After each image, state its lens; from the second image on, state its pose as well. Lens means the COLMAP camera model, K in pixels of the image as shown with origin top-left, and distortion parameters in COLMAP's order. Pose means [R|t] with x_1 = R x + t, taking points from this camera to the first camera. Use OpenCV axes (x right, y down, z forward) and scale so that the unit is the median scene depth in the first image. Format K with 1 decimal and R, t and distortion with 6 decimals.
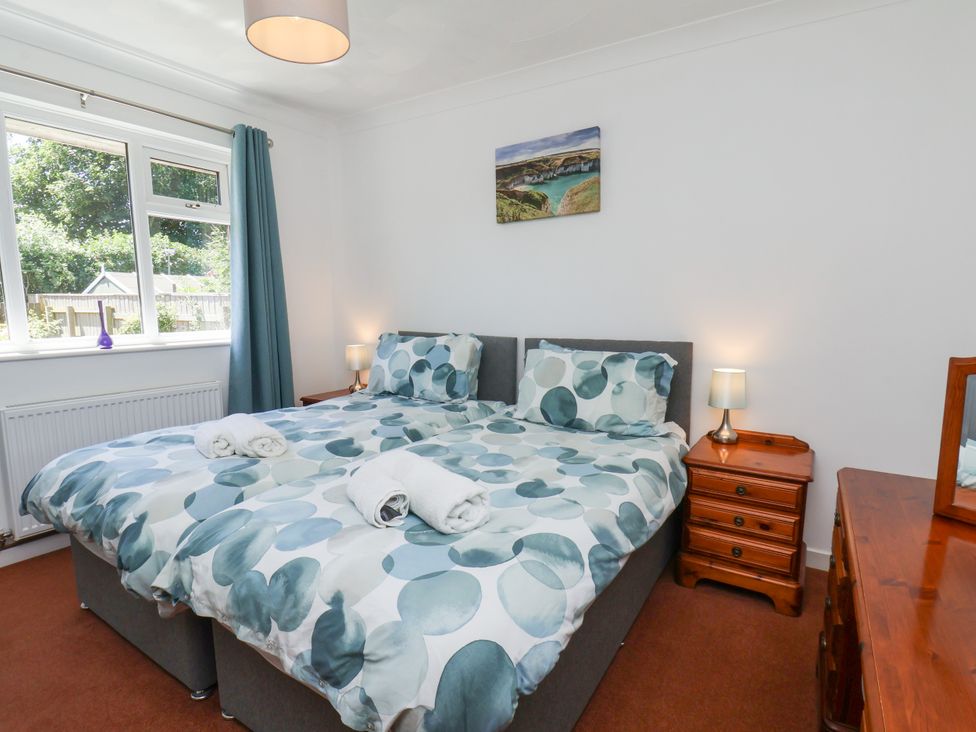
lens RADIAL K [[511.4, 0, 493.5], [0, 511.4, 370.8], [0, 0, 1]] dist [0.001673, -0.013107]
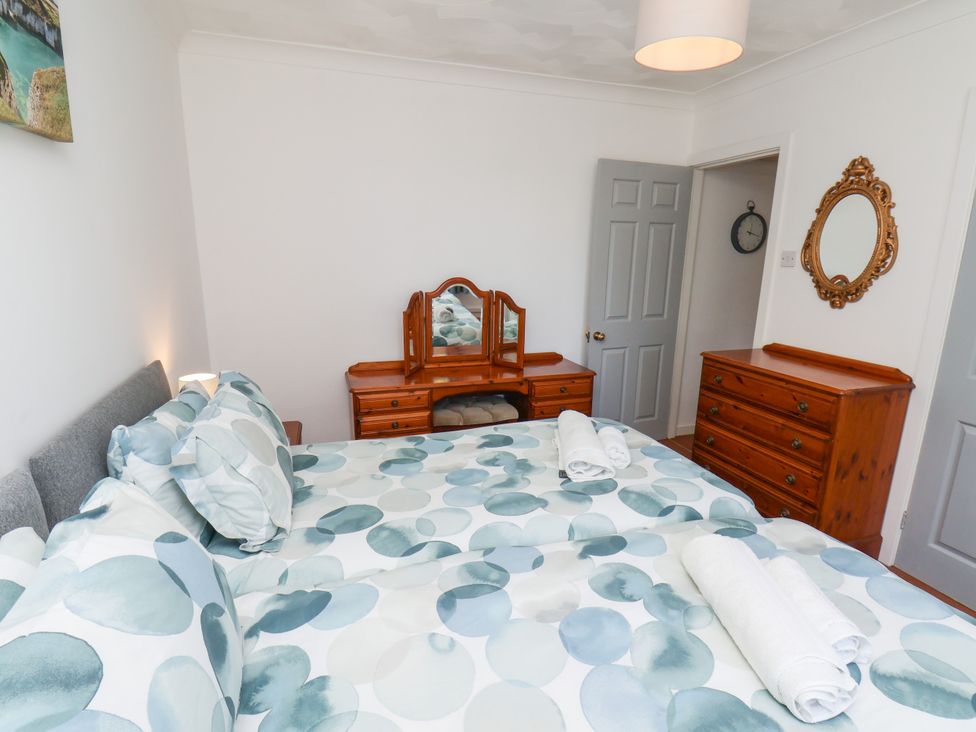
lens RADIAL K [[511.4, 0, 493.5], [0, 511.4, 370.8], [0, 0, 1]] dist [0.001673, -0.013107]
pose [[-0.770630, -0.157469, 0.617522, -0.486508], [0.072147, 0.941205, 0.330043, -0.267198], [-0.633186, 0.298893, -0.713960, 1.289364]]
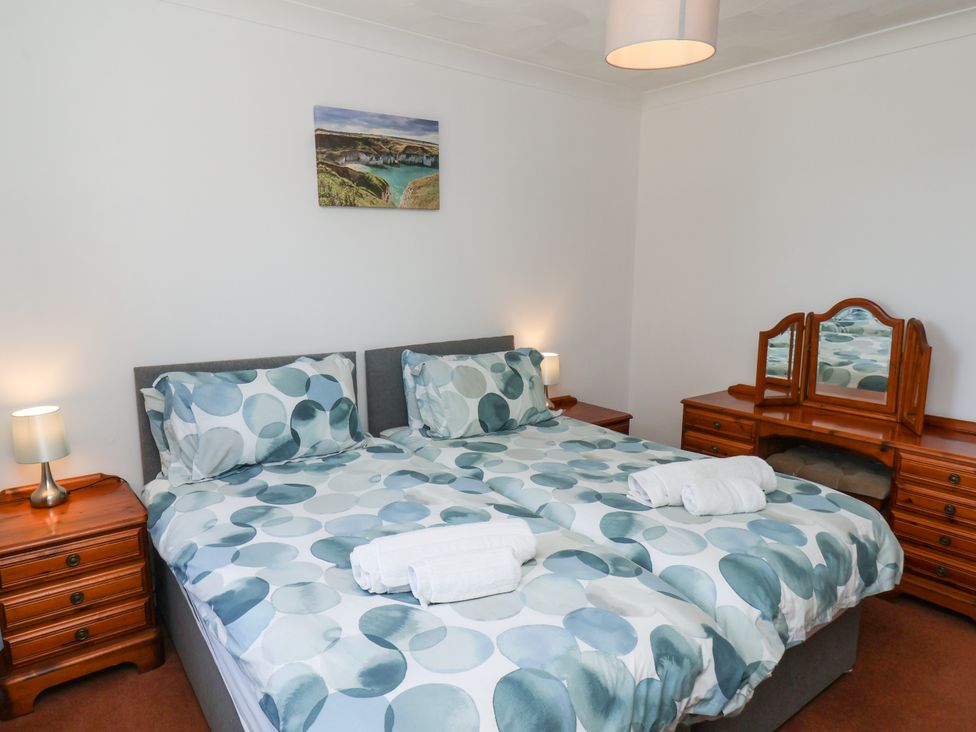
lens RADIAL K [[619.2, 0, 485.3], [0, 619.2, 371.0], [0, 0, 1]] dist [0.001196, -0.002299]
pose [[0.355139, -0.155281, 0.921827, -0.989455], [0.122841, 0.985308, 0.118649, -0.158140], [-0.926707, 0.071101, 0.368996, 0.571696]]
